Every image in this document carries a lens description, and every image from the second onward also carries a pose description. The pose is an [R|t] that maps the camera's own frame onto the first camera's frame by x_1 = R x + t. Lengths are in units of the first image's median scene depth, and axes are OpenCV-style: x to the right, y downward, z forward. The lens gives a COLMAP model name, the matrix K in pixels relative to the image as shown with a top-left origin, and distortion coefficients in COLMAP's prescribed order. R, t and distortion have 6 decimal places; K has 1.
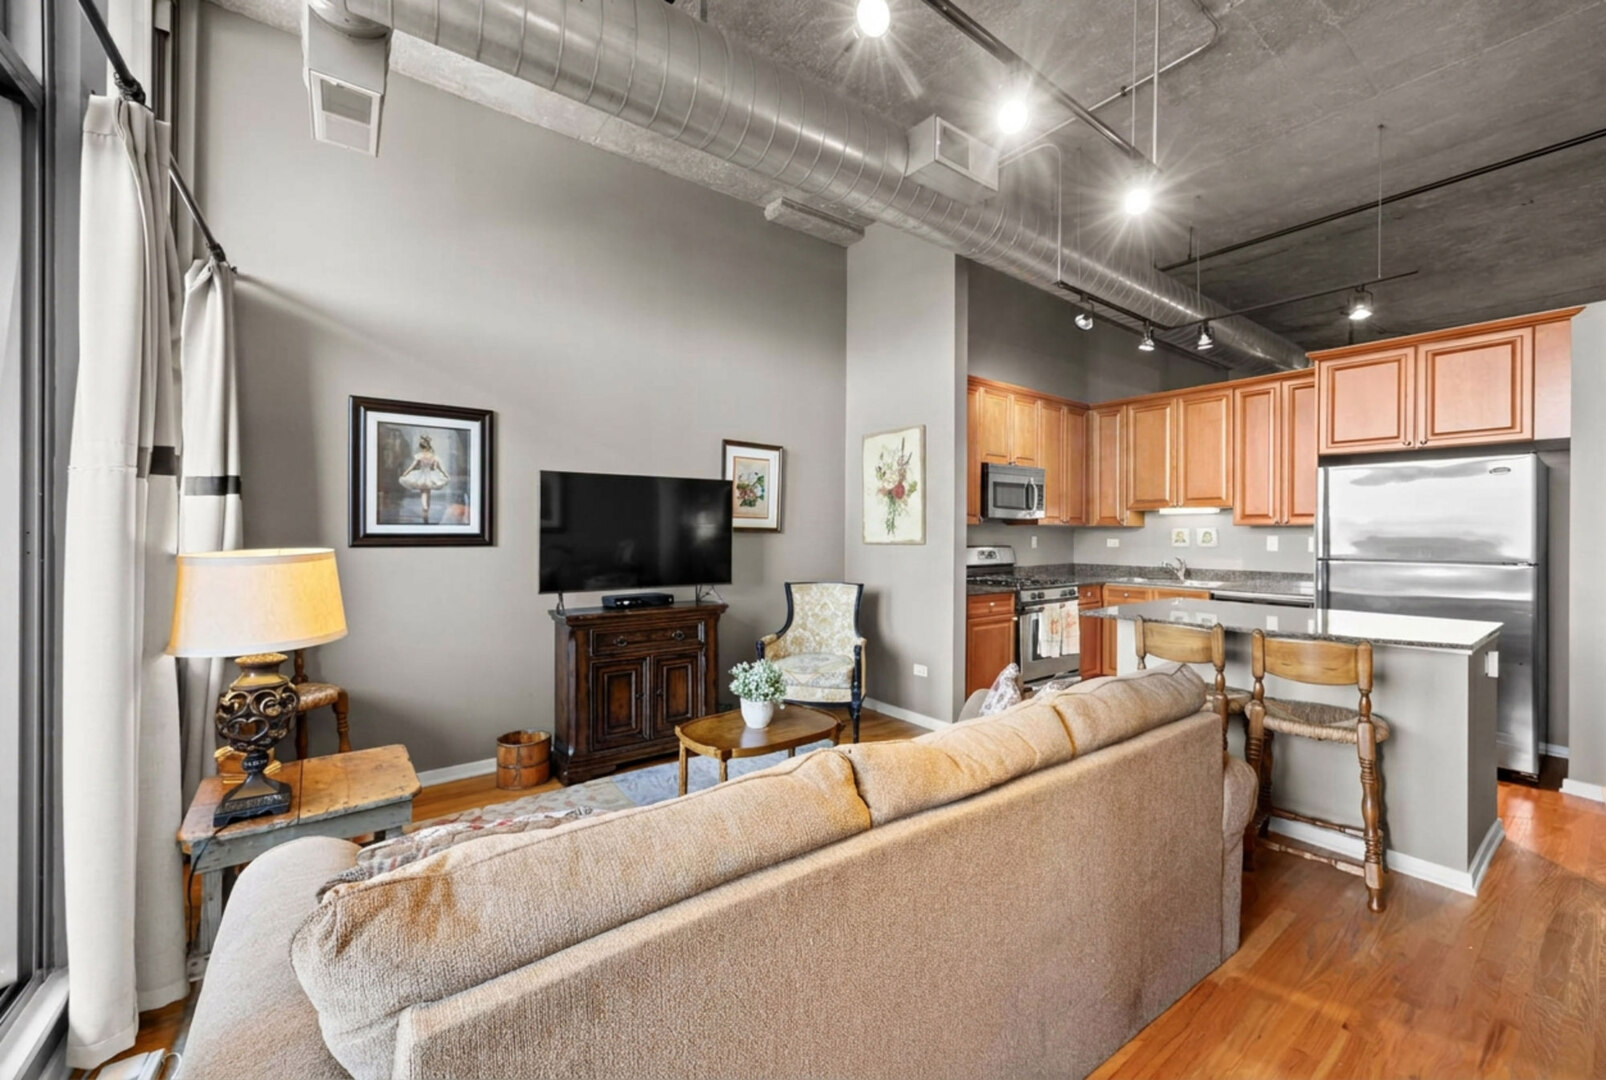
lens RADIAL K [[642.9, 0, 799.9], [0, 642.9, 532.0], [0, 0, 1]] dist [-0.004172, 0.000102]
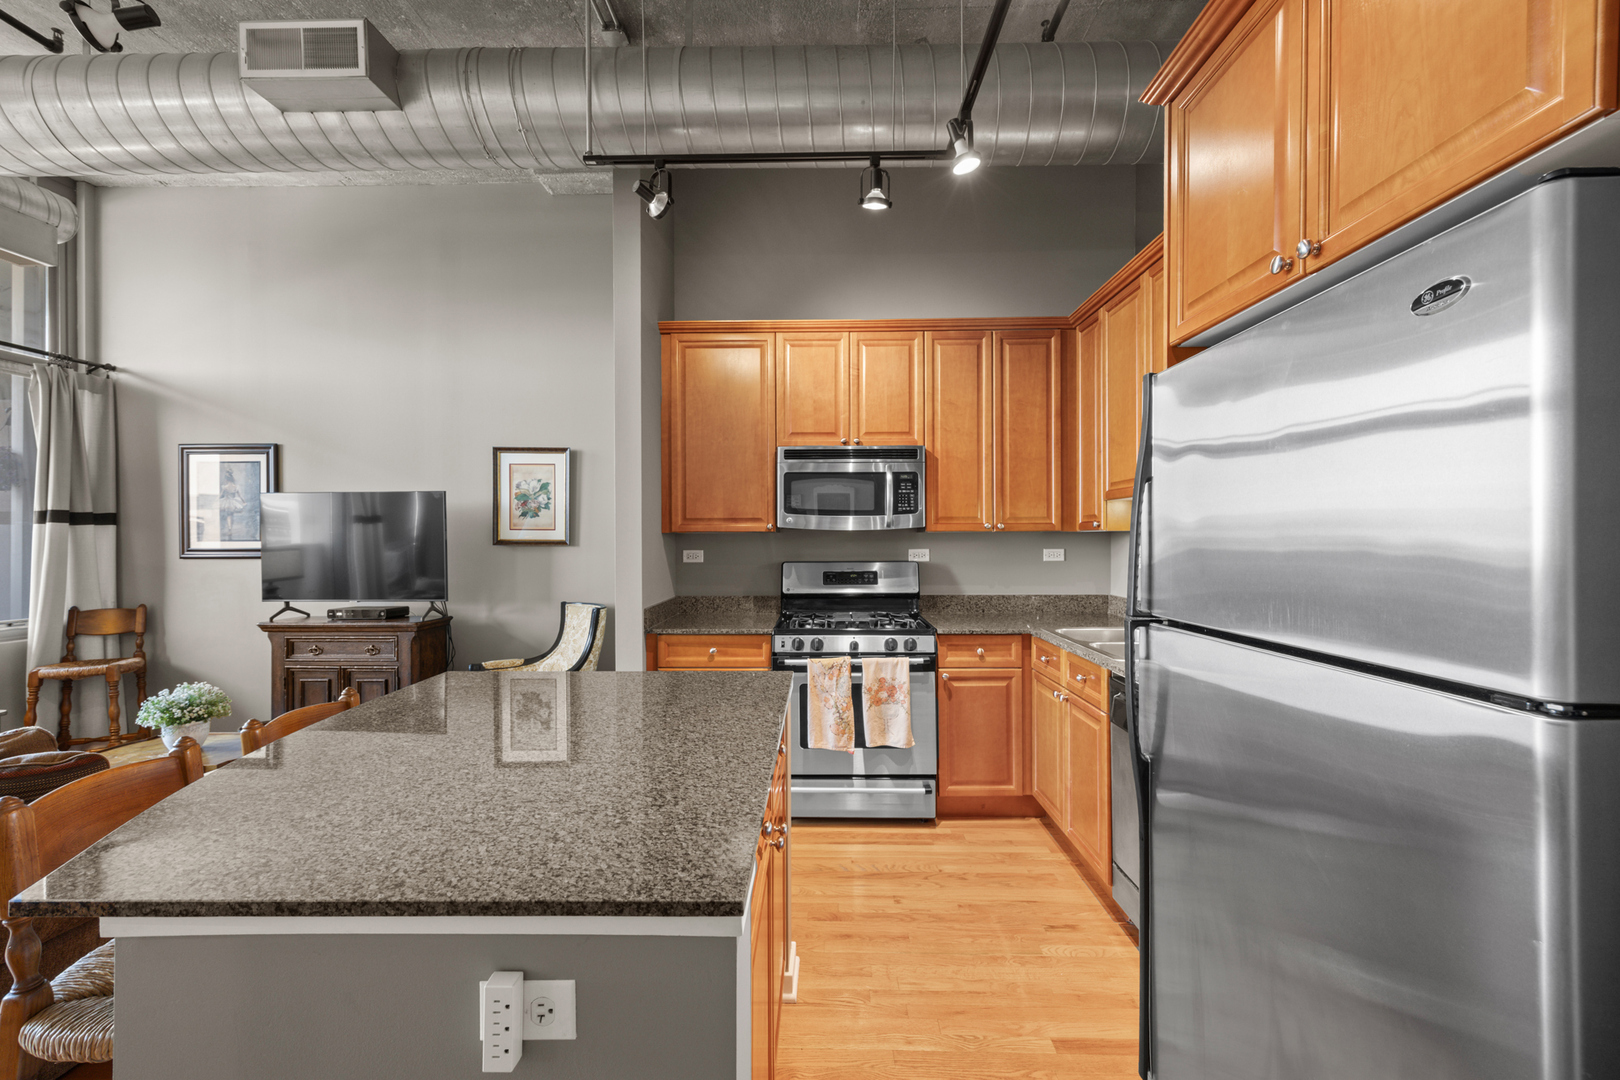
lens RADIAL K [[662.1, 0, 805.3], [0, 662.1, 541.1], [0, 0, 1]] dist [0.006529, -0.000634]
pose [[0.782808, -0.004197, -0.622249, 0.886725], [0.005933, 0.999982, 0.000719, -0.004251], [0.622235, -0.004255, 0.782819, 0.547106]]
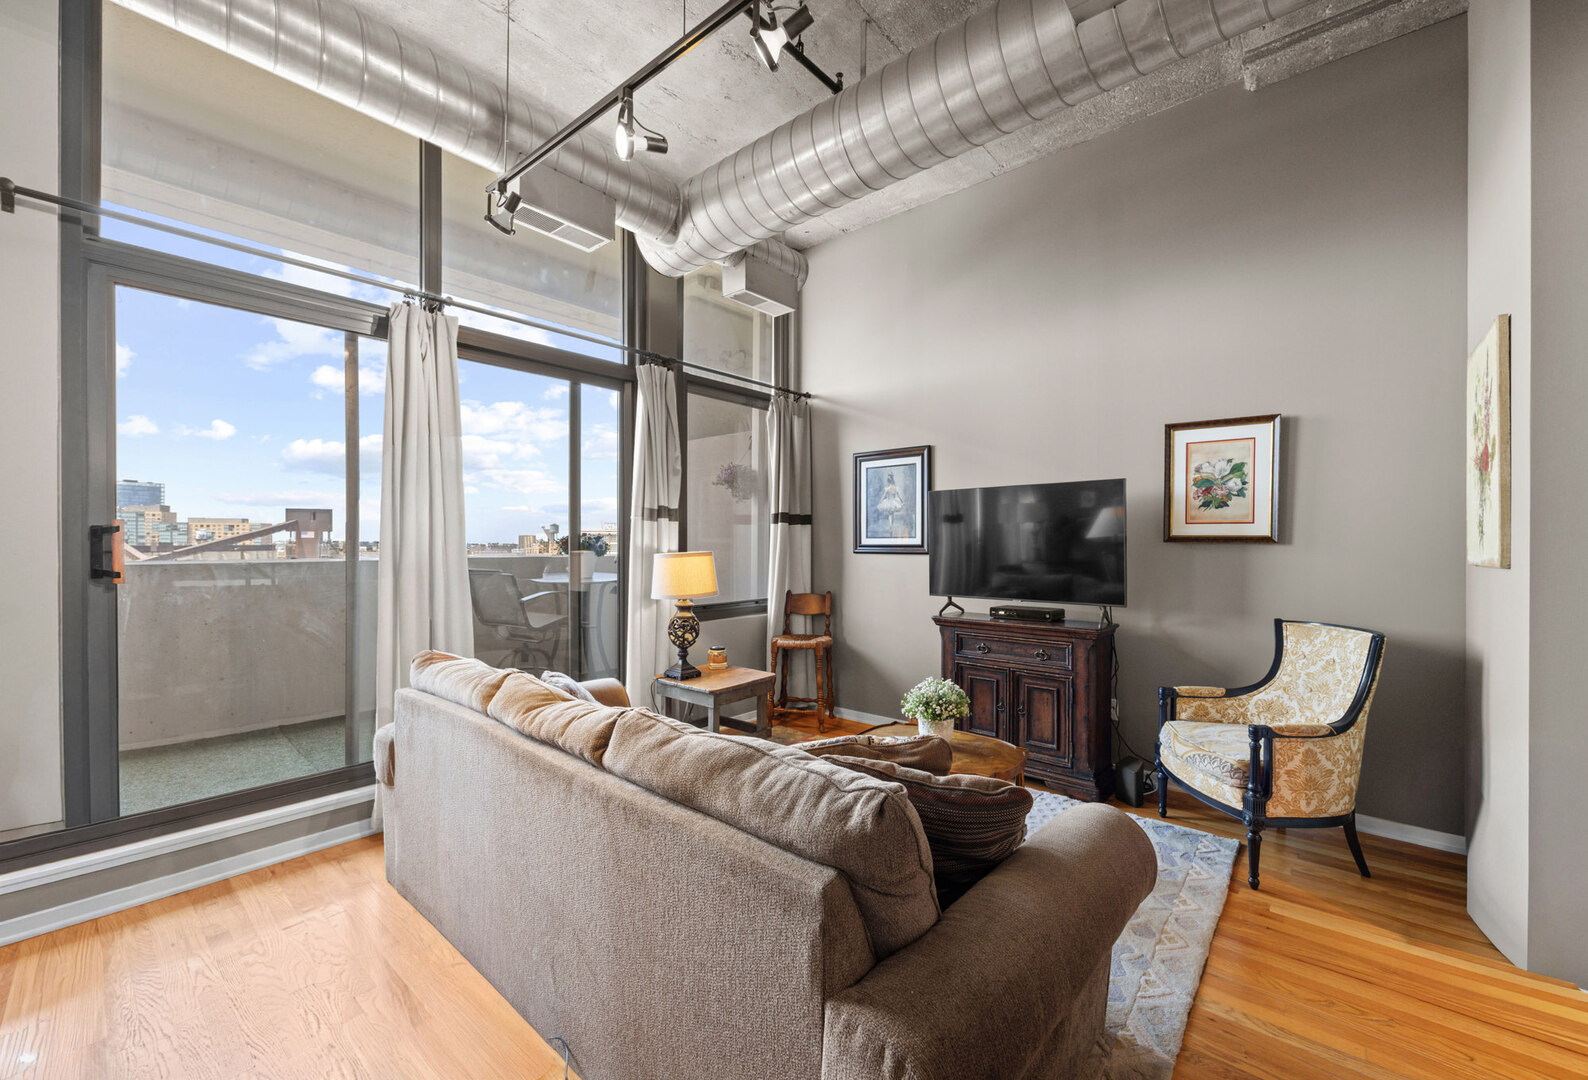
lens RADIAL K [[635.7, 0, 803.1], [0, 635.7, 541.2], [0, 0, 1]] dist [-0.004172, 0.000102]
pose [[0.209603, -0.000685, -0.977786, 0.572603], [0.002585, 0.999997, -0.000146, -0.002883], [0.977783, -0.002497, 0.209604, 0.424342]]
